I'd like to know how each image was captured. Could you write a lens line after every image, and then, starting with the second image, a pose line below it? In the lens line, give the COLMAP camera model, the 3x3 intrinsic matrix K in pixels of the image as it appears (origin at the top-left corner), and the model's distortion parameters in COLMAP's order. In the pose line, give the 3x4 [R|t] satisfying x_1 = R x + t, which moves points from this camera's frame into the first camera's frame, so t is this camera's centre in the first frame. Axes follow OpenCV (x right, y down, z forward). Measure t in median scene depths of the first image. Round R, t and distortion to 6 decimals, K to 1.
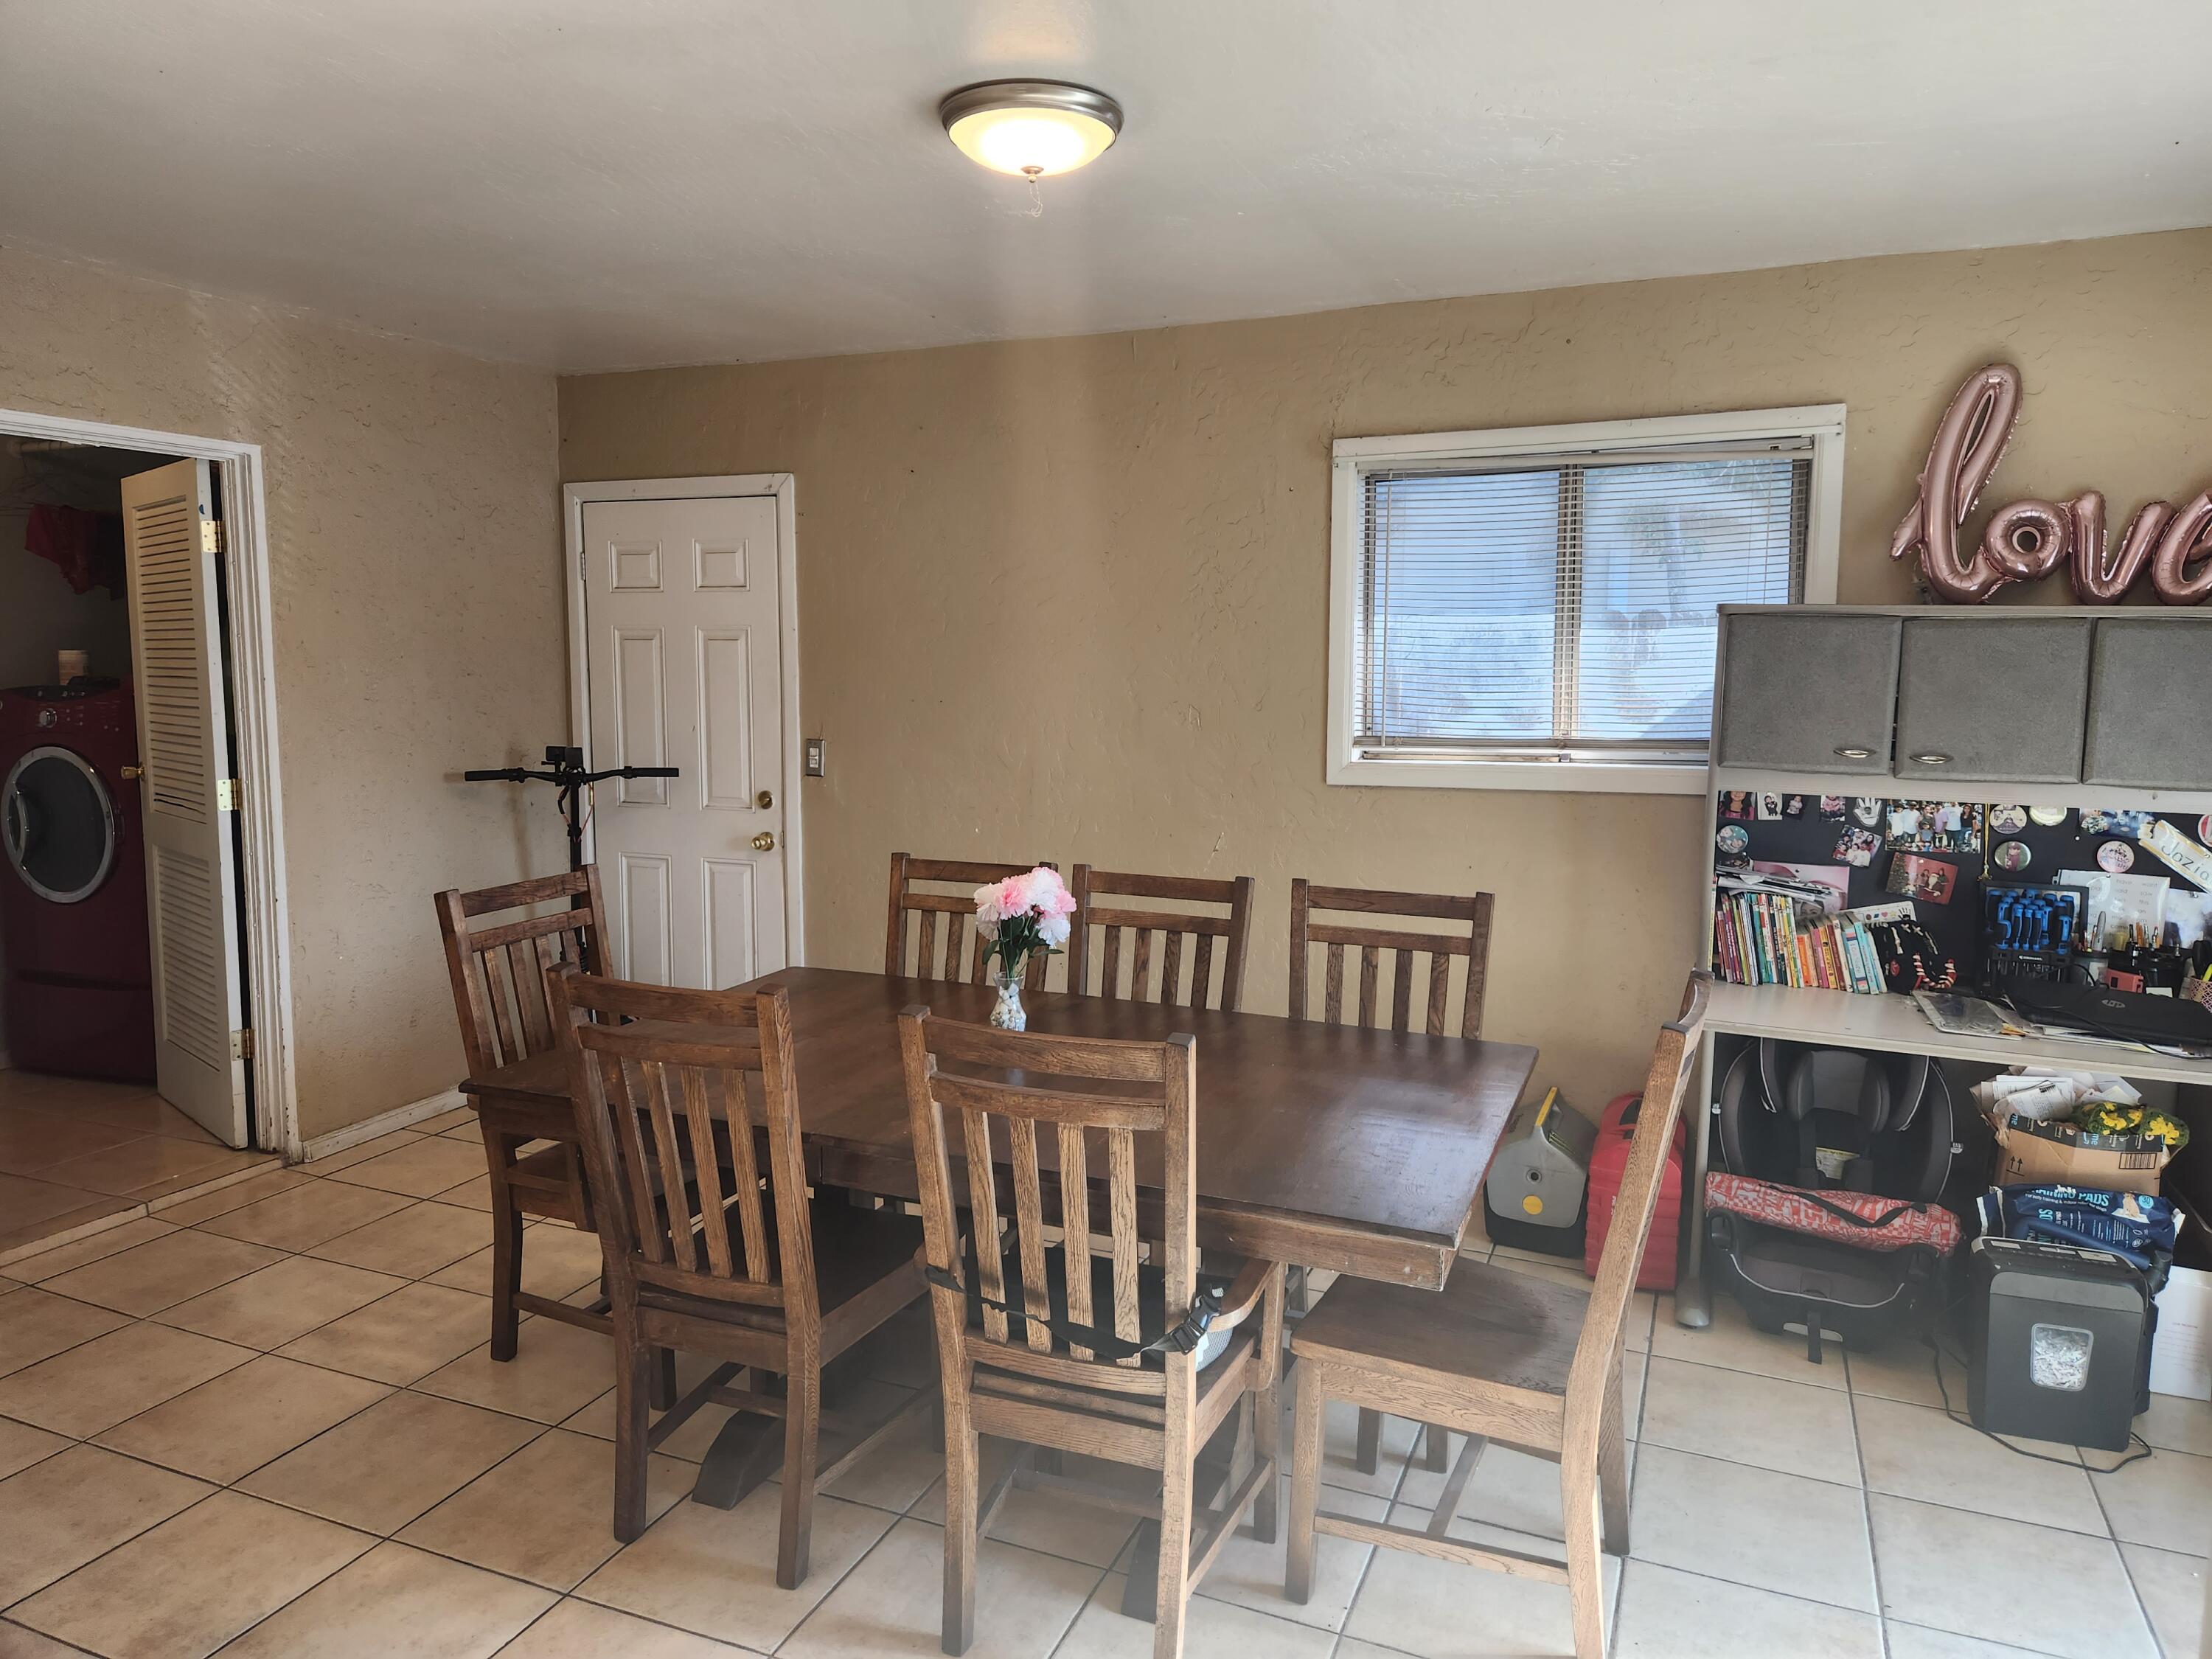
lens RADIAL K [[1484.2, 0, 1106.0], [0, 1484.2, 829.5], [0, 0, 1]] dist [0.089247, 0.000220]
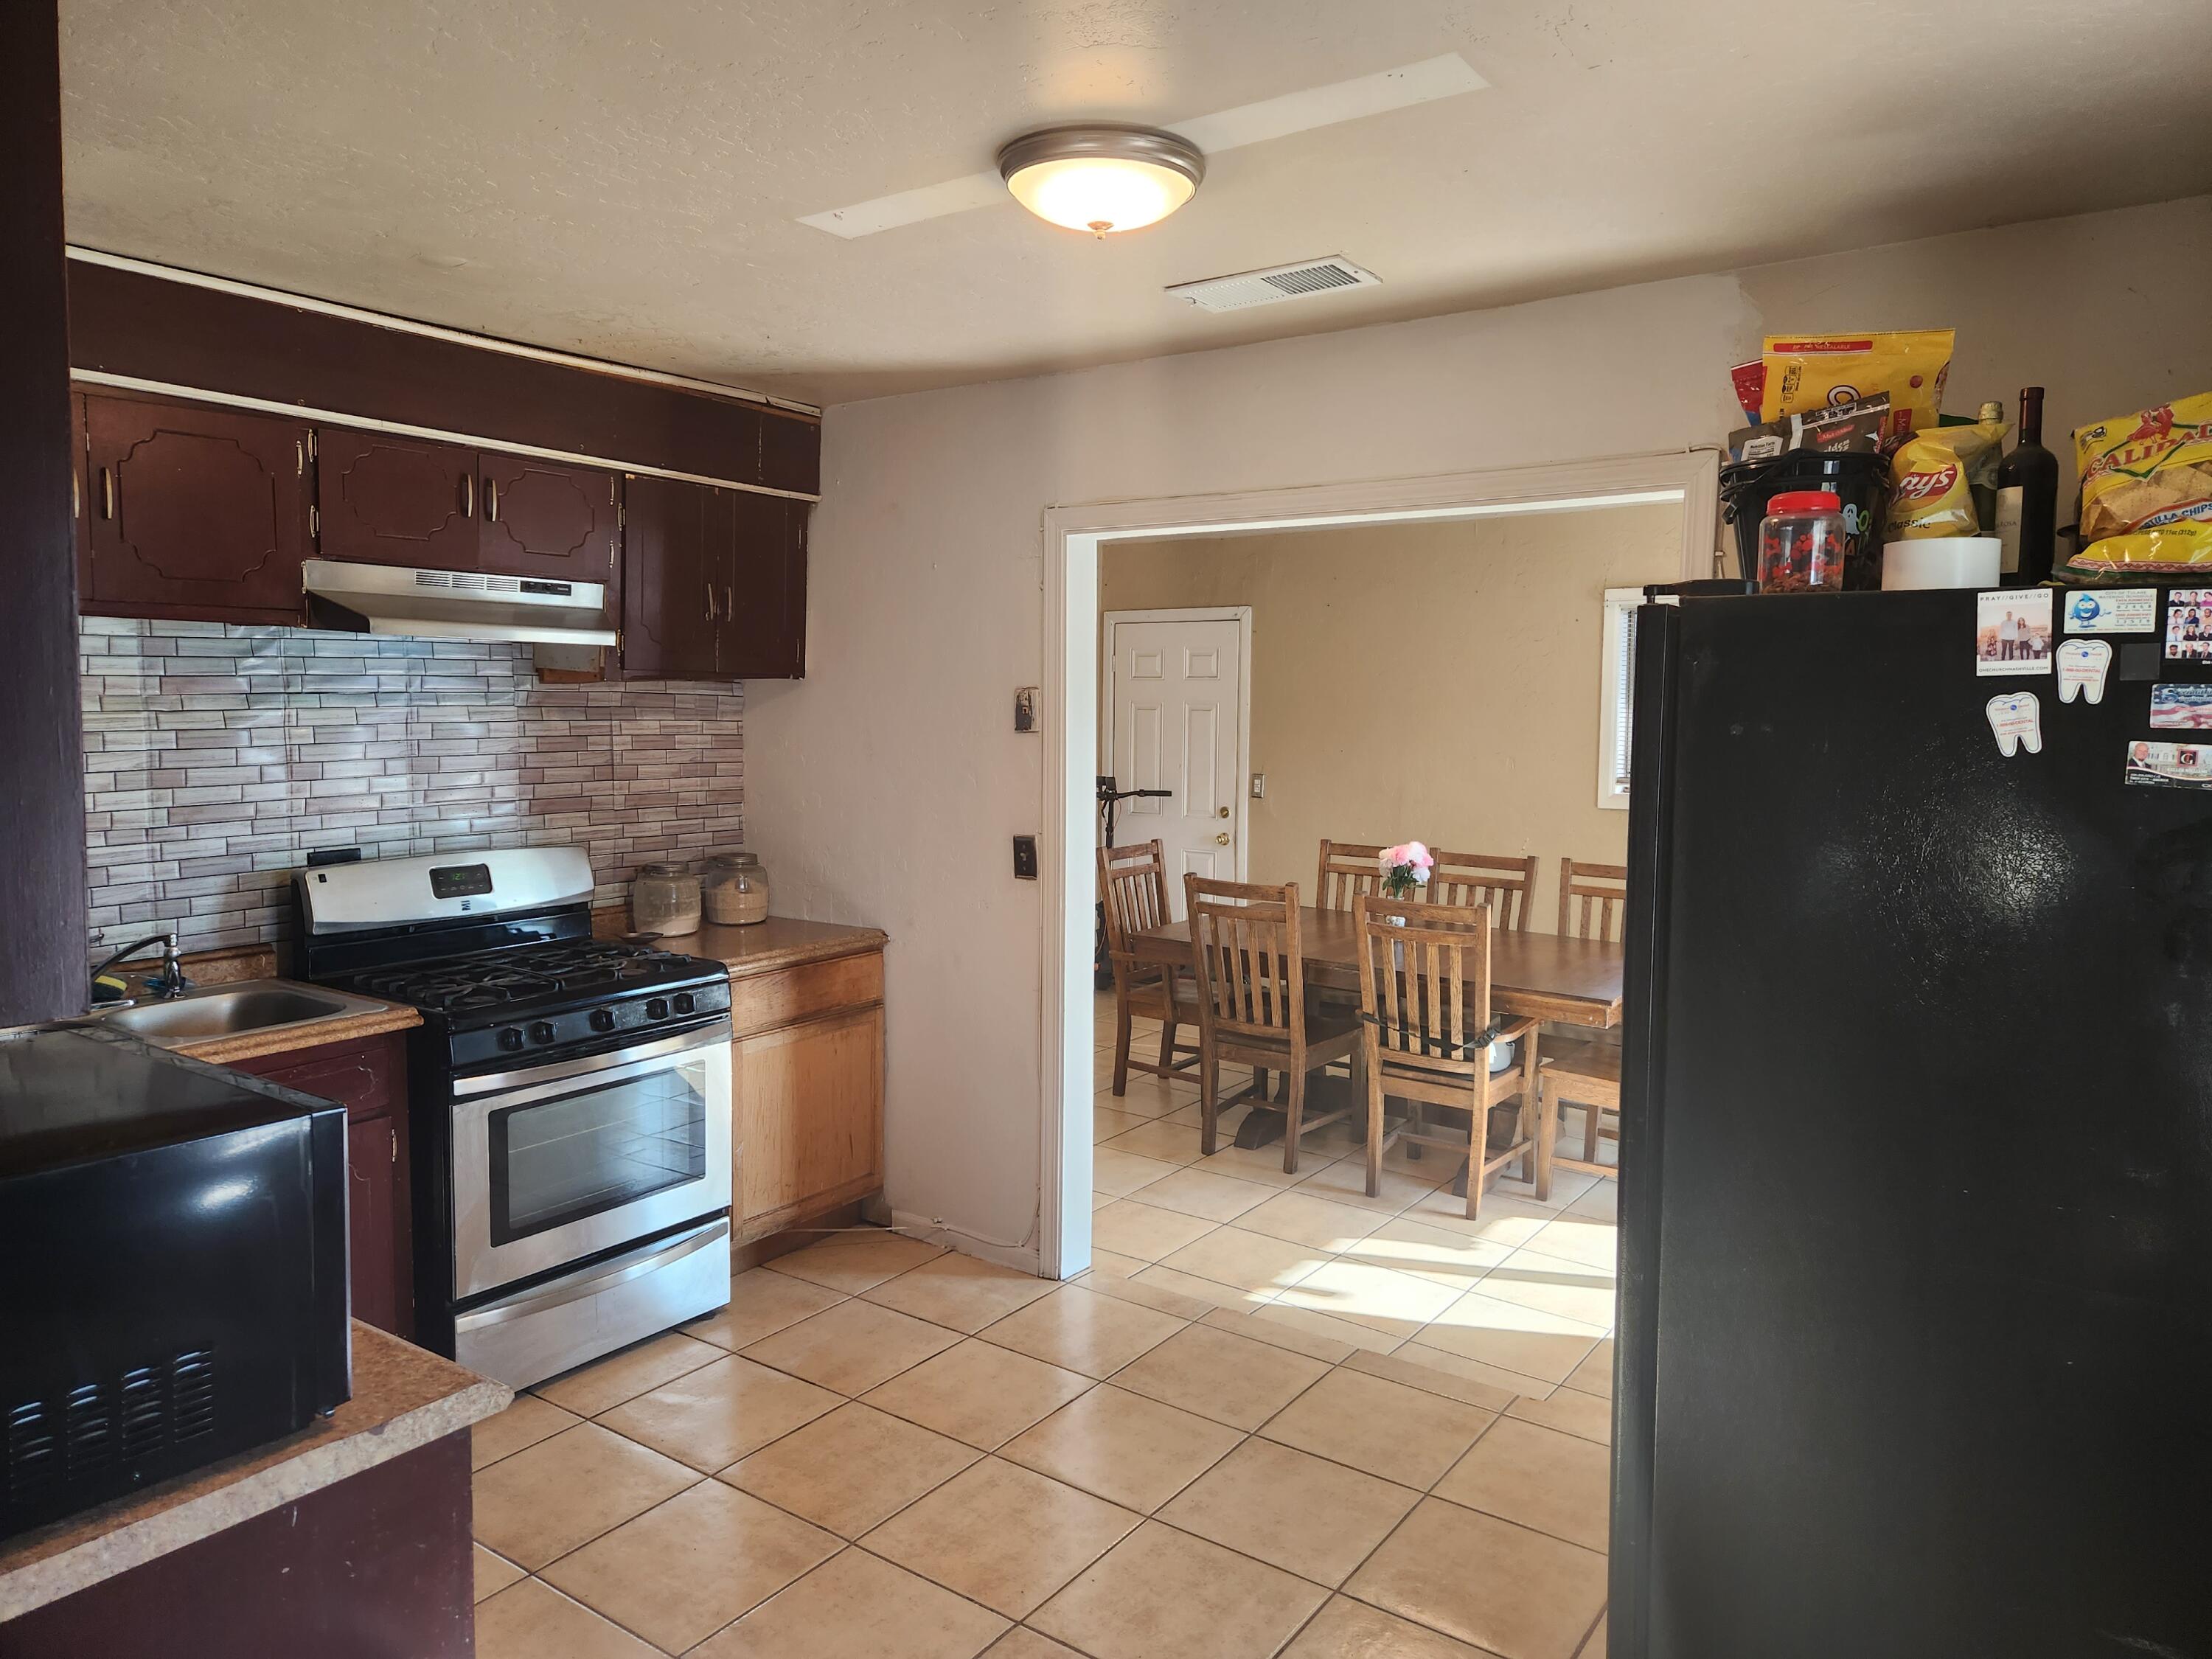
lens RADIAL K [[1496.7, 0, 1110.2], [0, 1496.7, 800.6], [0, 0, 1]] dist [0.072019, -0.000124]
pose [[0.975537, 0.021189, -0.218810, -0.004863], [-0.031750, 0.998488, -0.044863, 0.073940], [0.217529, 0.050713, 0.974736, -0.975438]]
